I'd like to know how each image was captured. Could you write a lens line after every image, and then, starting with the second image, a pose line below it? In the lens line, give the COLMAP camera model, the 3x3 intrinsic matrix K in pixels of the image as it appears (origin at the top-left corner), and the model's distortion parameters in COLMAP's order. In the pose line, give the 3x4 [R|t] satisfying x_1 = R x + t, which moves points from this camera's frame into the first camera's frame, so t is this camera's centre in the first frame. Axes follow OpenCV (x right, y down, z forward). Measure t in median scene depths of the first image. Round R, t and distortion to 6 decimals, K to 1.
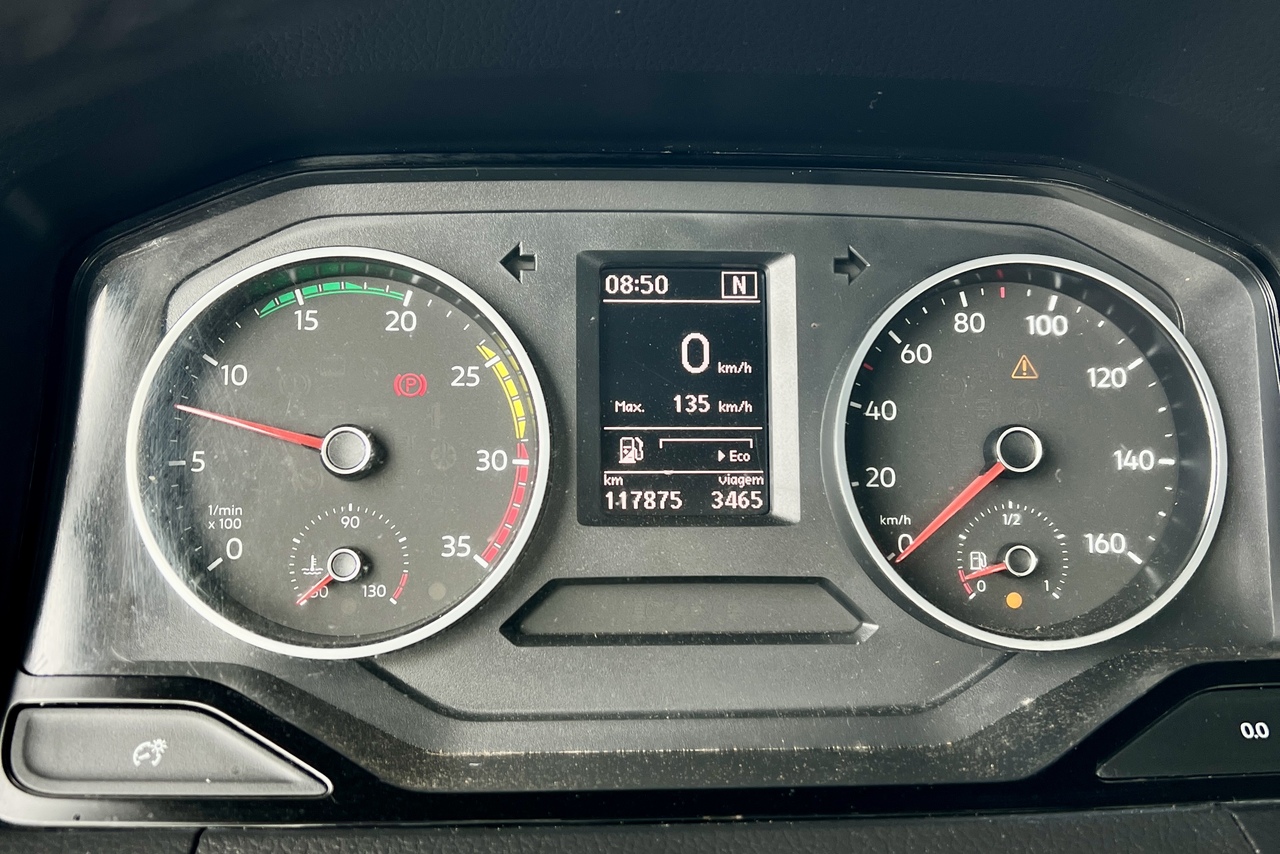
lens RADIAL K [[1258.5, 0, 638.6], [0, 1258.5, 422.0], [0, 0, 1]] dist [0.064678, 0.000000]
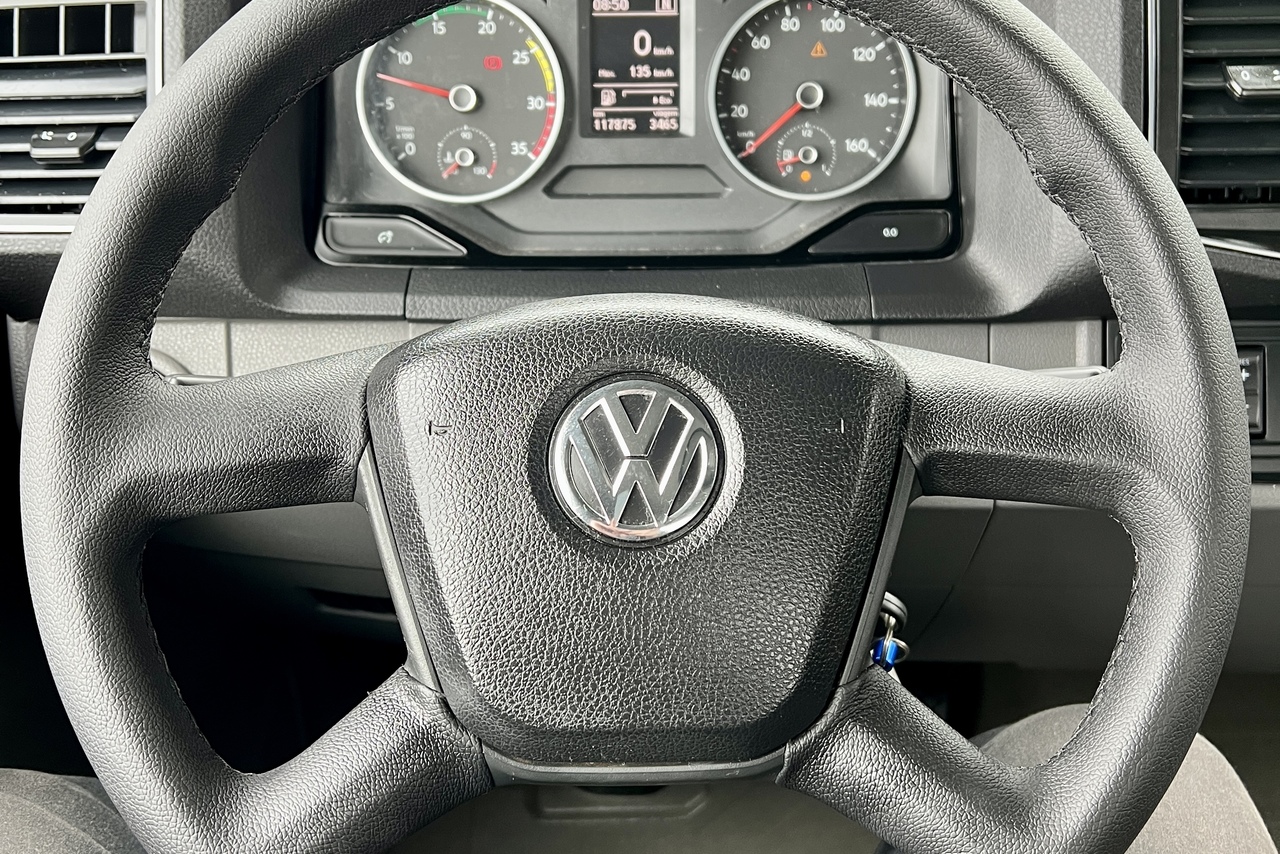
lens RADIAL K [[1258.5, 0, 642.3], [0, 1258.5, 428.0], [0, 0, 1]] dist [0.064678, 0.000000]
pose [[0.996600, 0.015564, -0.080903, 0.211430], [0.007718, 0.960038, 0.279762, -0.032658], [0.082024, -0.279436, 0.956654, -0.987785]]
